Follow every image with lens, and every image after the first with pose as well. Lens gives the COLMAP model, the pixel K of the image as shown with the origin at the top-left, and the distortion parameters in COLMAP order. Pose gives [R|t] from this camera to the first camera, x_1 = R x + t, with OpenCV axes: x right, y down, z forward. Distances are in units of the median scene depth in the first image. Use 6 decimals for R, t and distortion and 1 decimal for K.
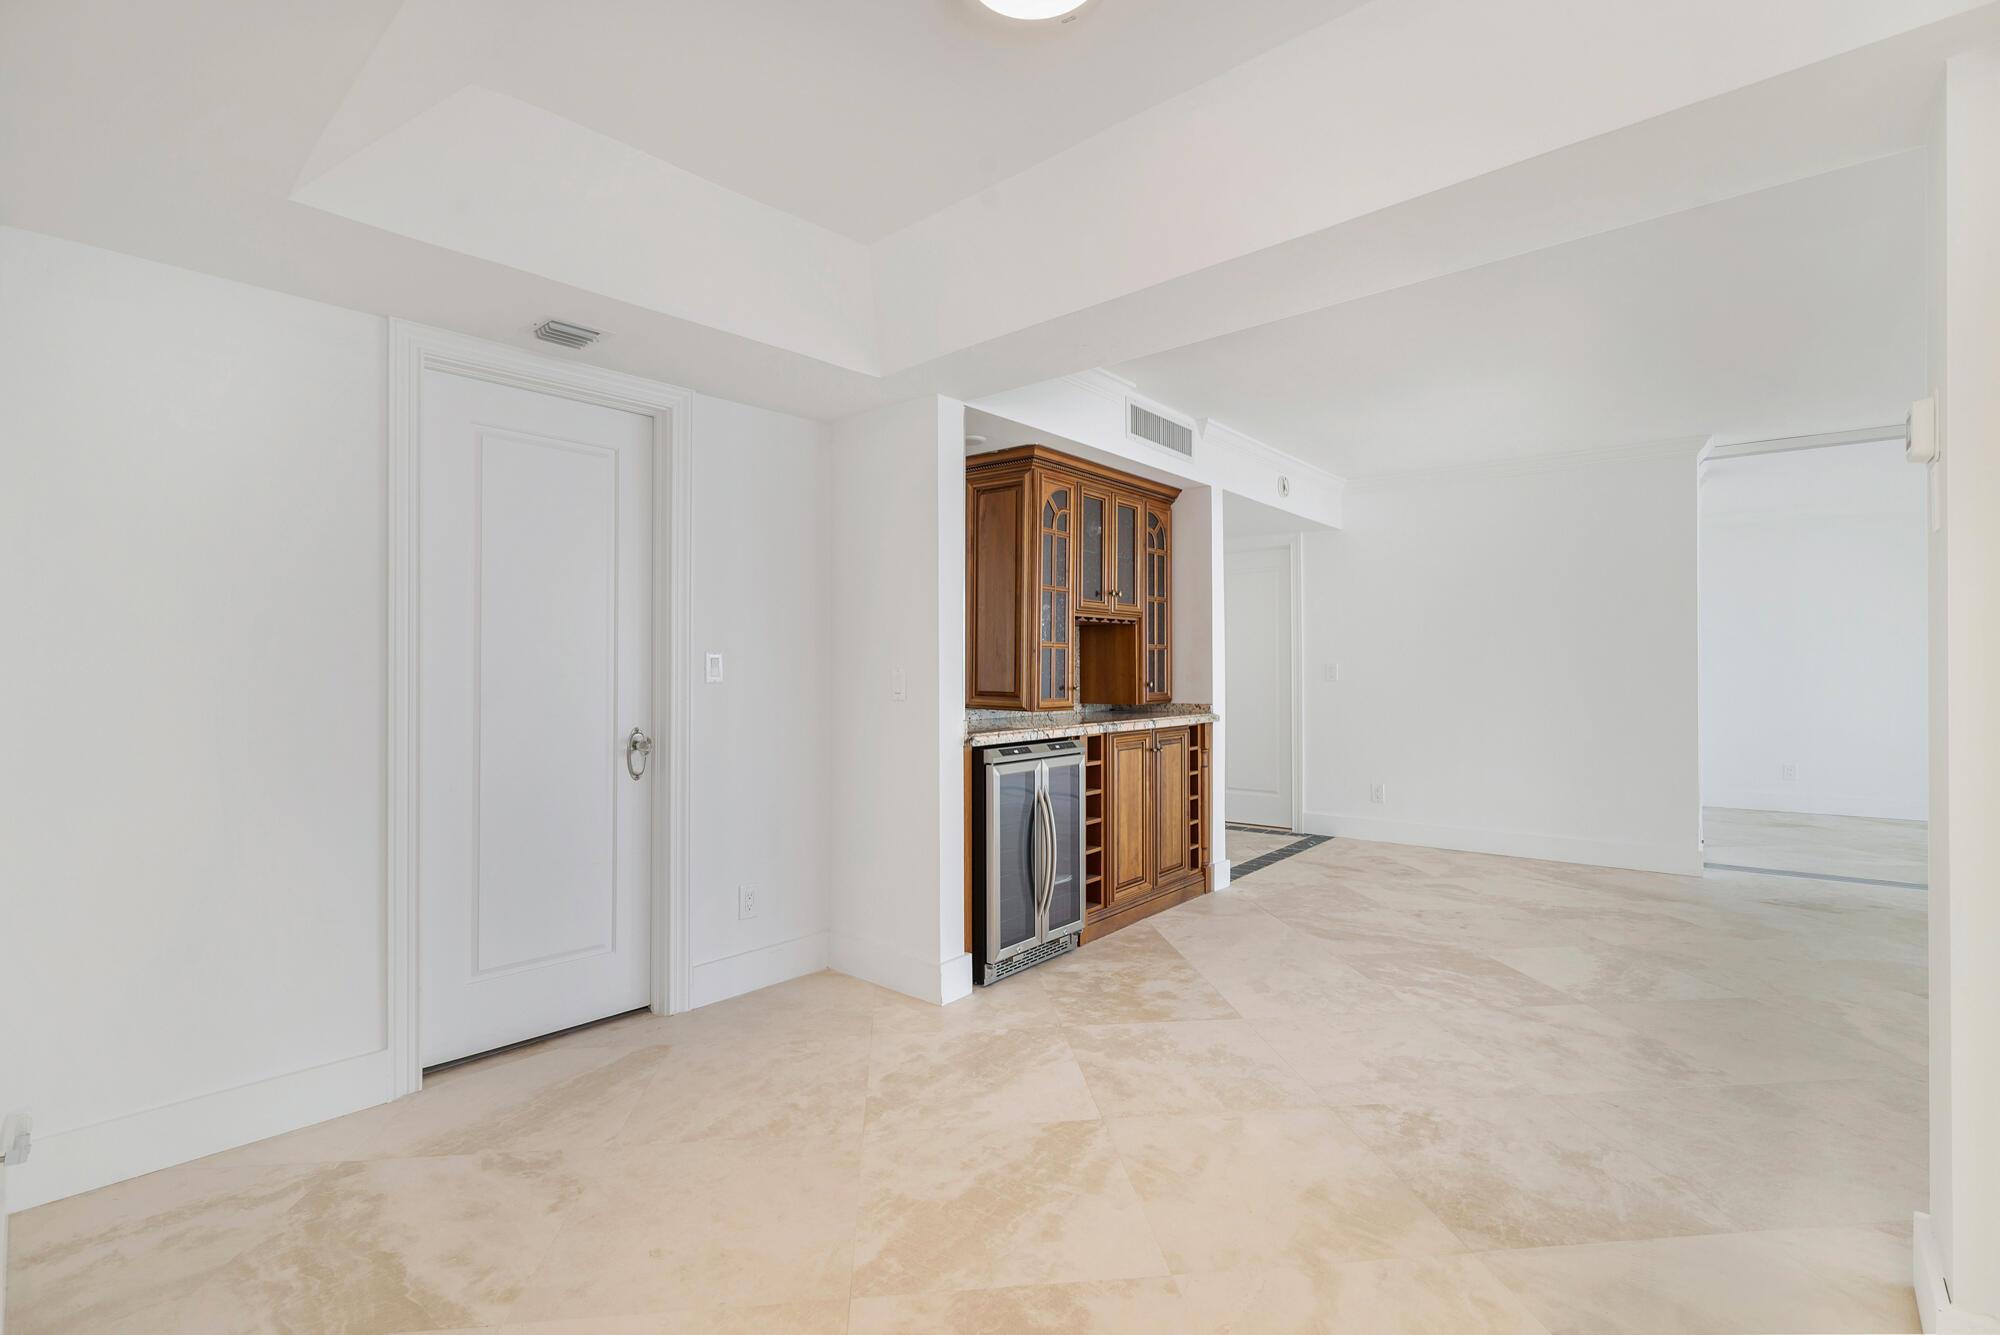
lens RADIAL K [[918.2, 0, 1003.2], [0, 918.2, 662.1], [0, 0, 1]] dist [0.008445, -0.001272]
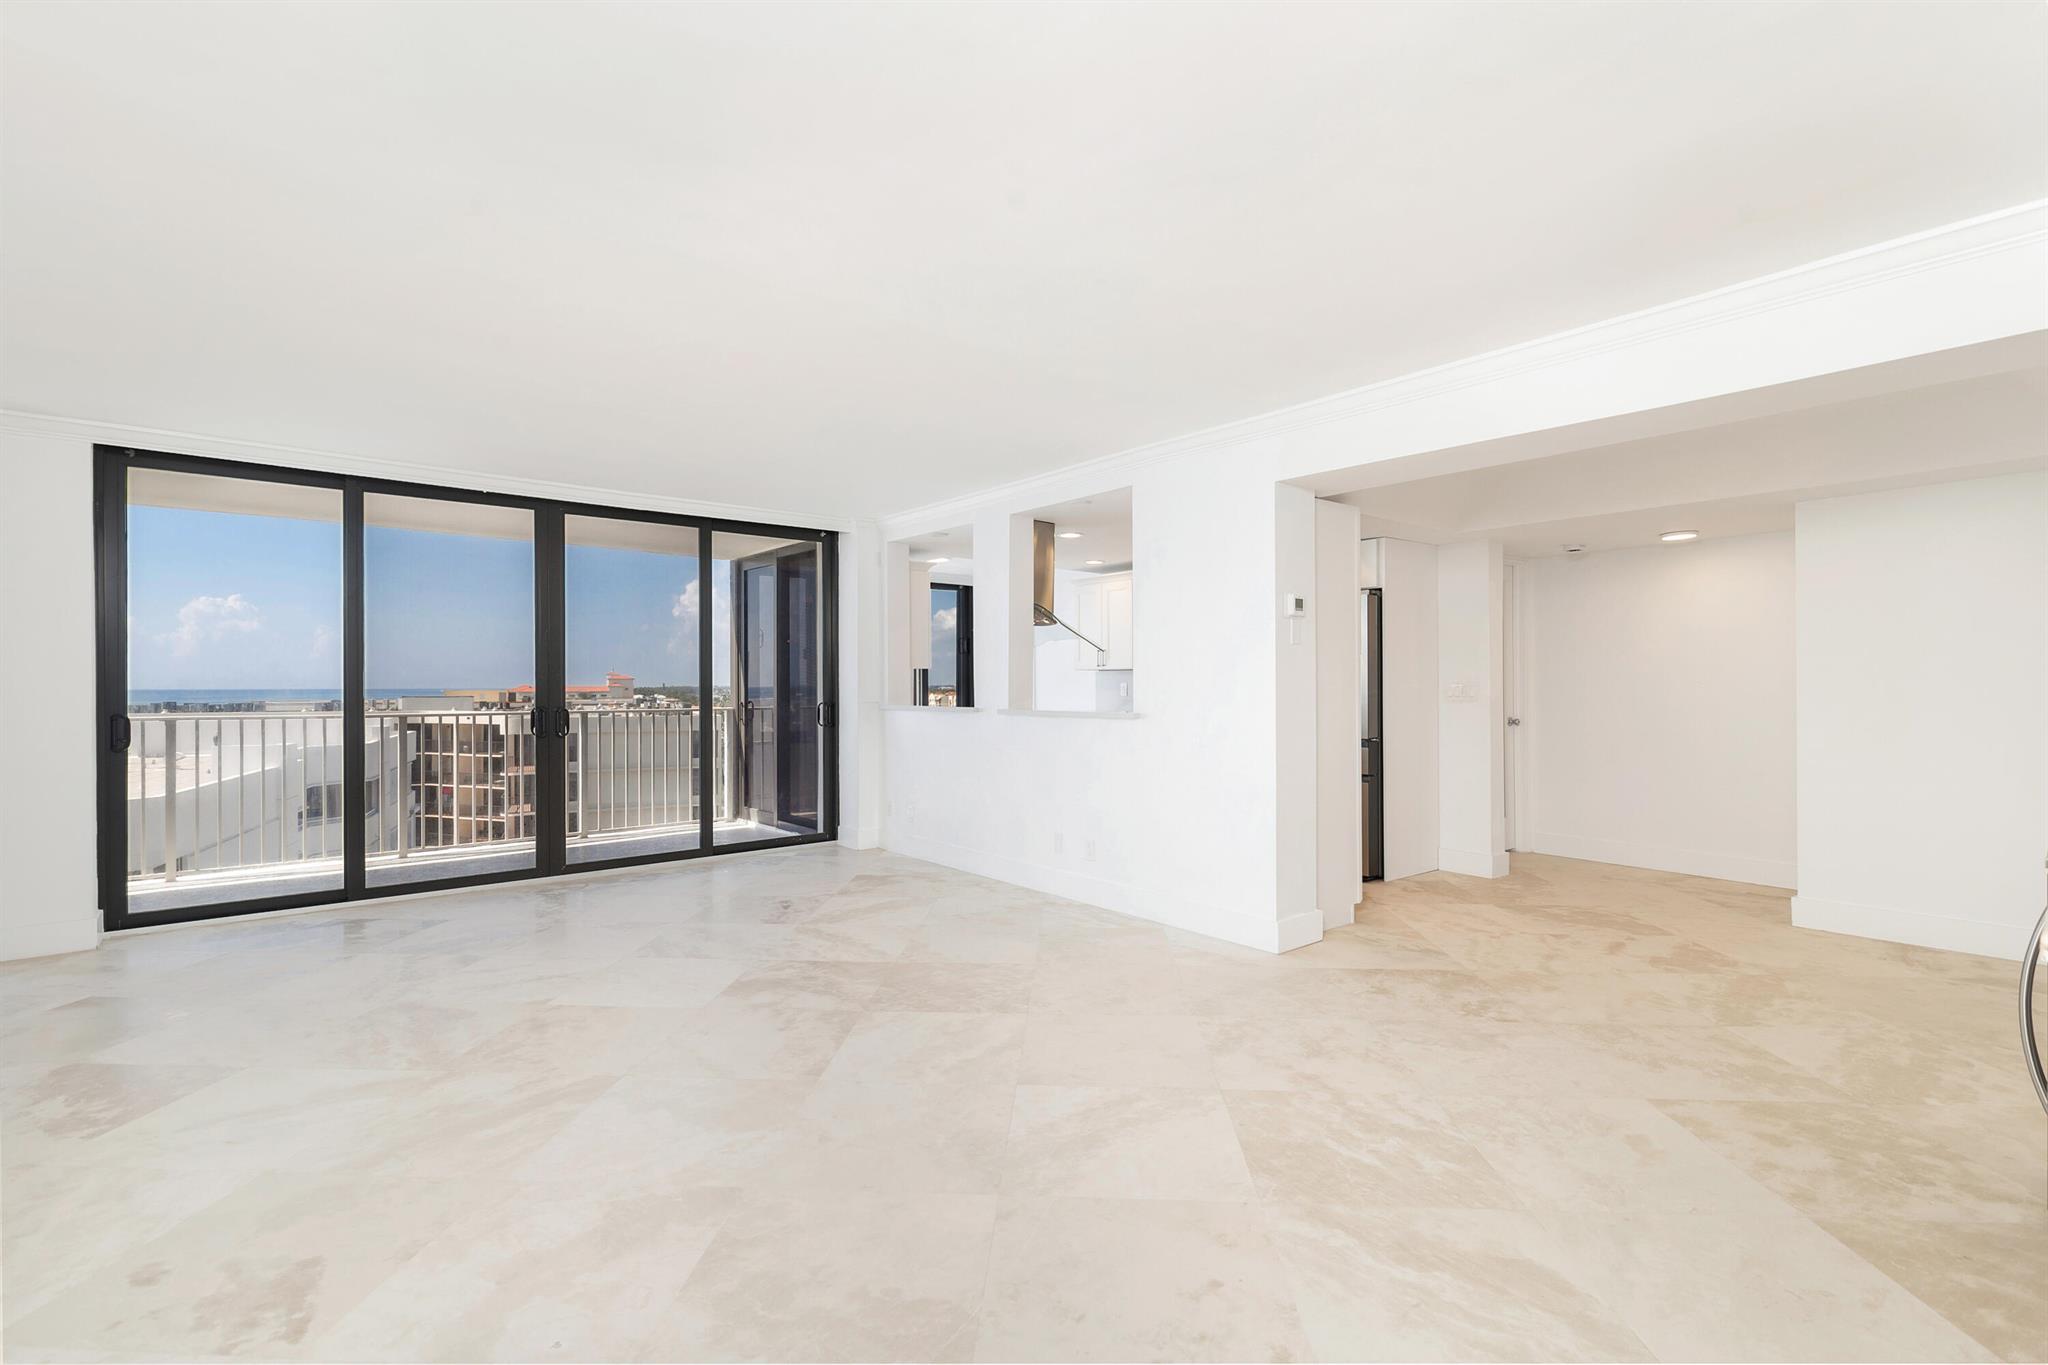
lens RADIAL K [[936.2, 0, 1021.1], [0, 936.2, 683.7], [0, 0, 1]] dist [0.001969, 0.000132]
pose [[-0.985129, 0.005132, 0.171738, 0.686642], [0.003914, 0.999965, -0.007426, -0.005372], [-0.171770, -0.006643, -0.985115, 1.971073]]
